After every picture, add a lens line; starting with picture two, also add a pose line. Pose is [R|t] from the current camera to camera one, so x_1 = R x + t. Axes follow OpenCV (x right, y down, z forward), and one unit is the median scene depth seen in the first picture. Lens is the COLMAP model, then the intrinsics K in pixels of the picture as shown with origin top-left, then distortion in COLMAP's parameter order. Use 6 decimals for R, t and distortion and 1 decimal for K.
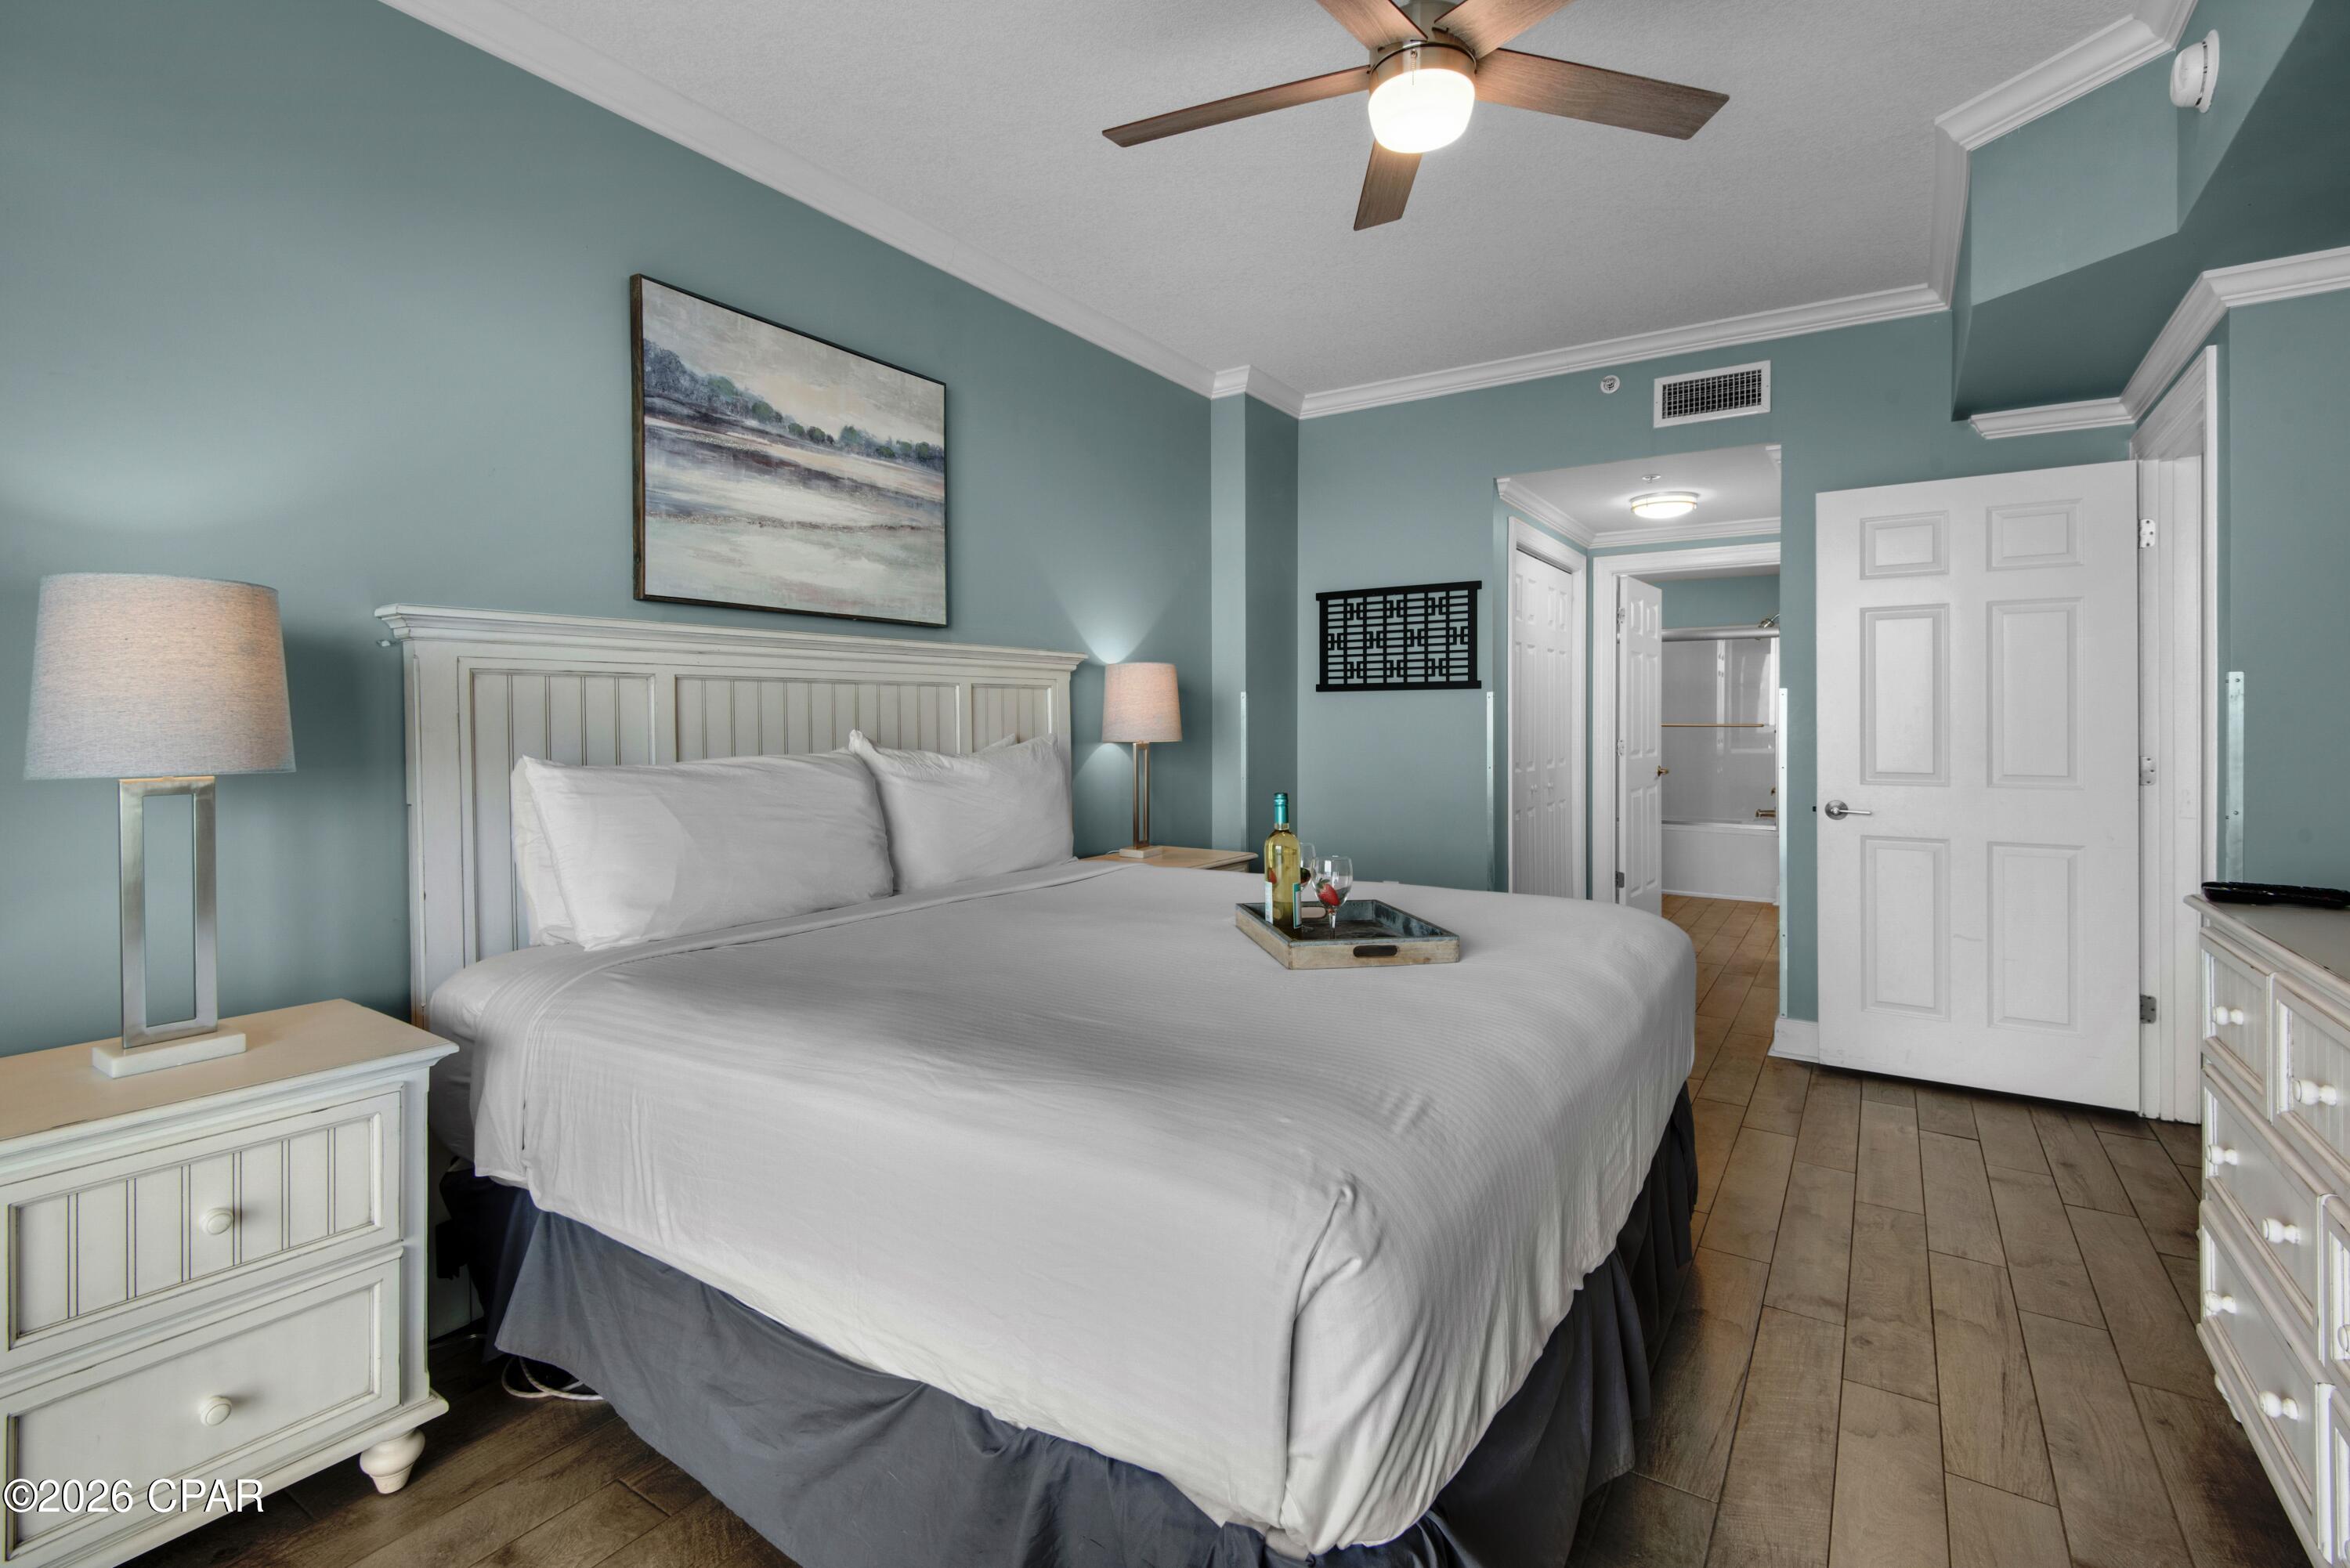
lens RADIAL K [[1082.7, 0, 1170.8], [0, 1082.7, 754.3], [0, 0, 1]] dist [0.025754, -0.024321]
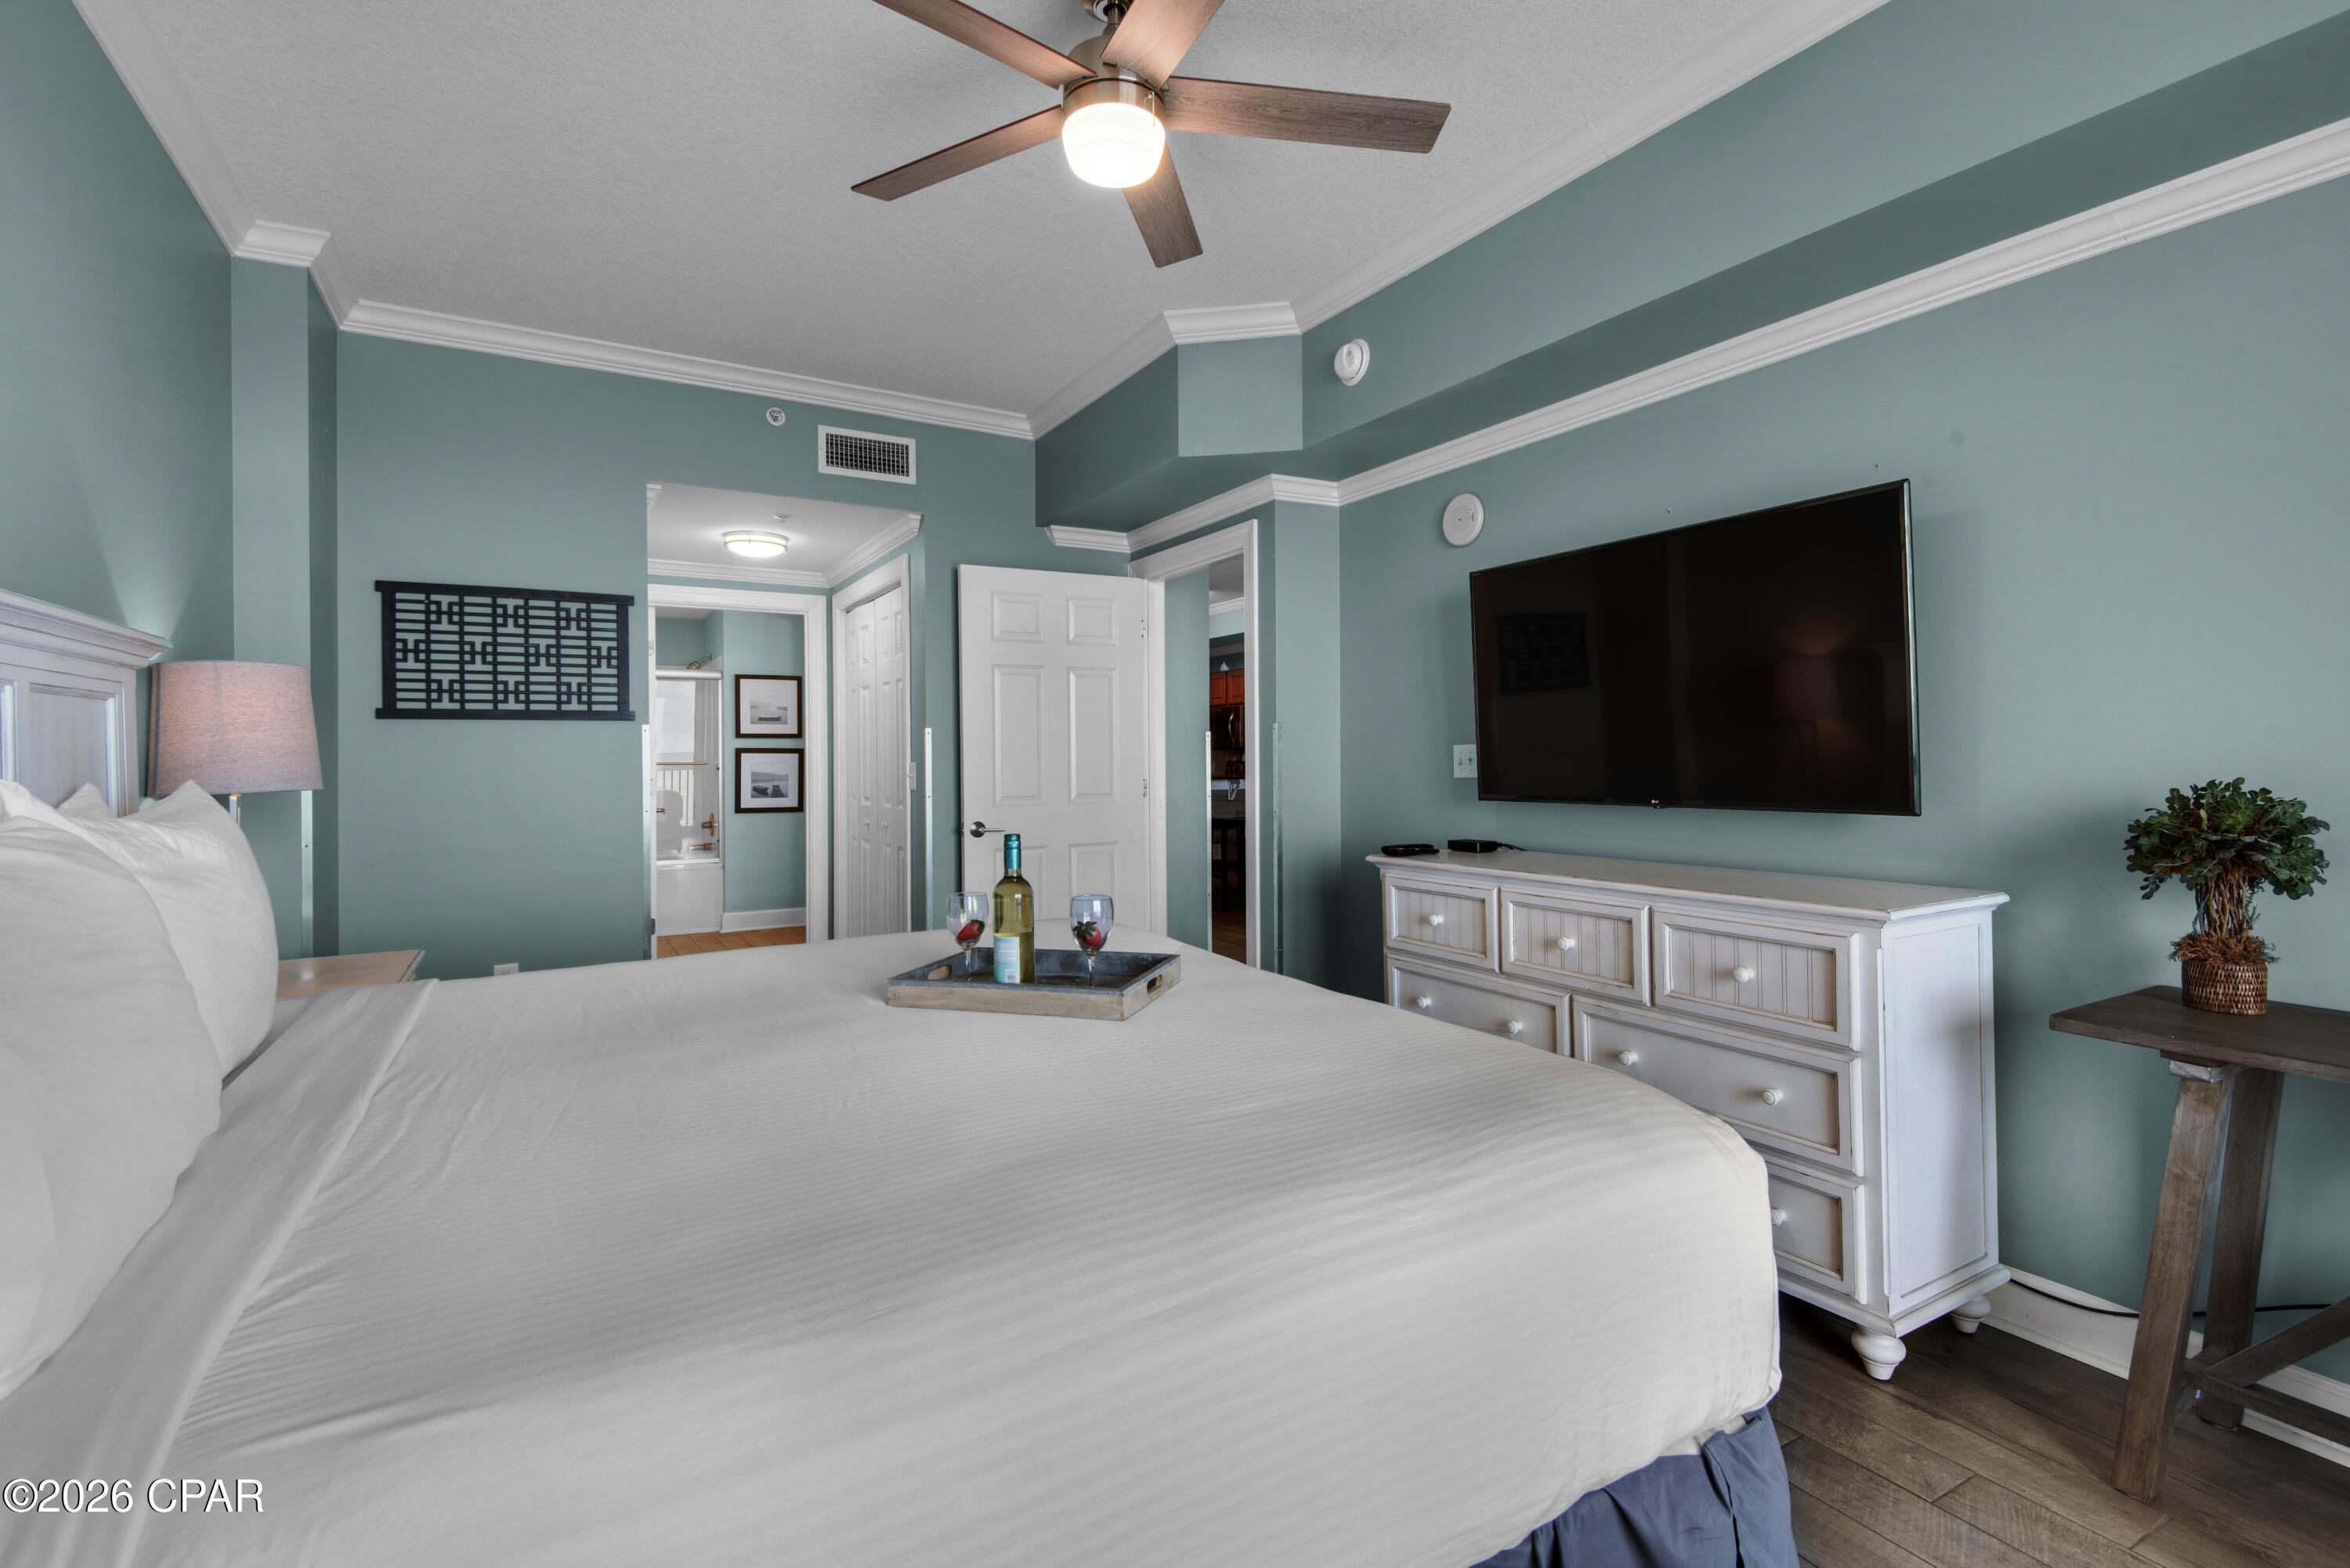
lens RADIAL K [[1064.3, 0, 1168.1], [0, 1064.3, 772.3], [0, 0, 1]] dist [0.033445, -0.021409]
pose [[0.444526, -0.017188, 0.895601, -0.290455], [0.036064, 0.999349, 0.001279, -0.004832], [-0.895040, 0.031730, 0.444857, 0.237521]]
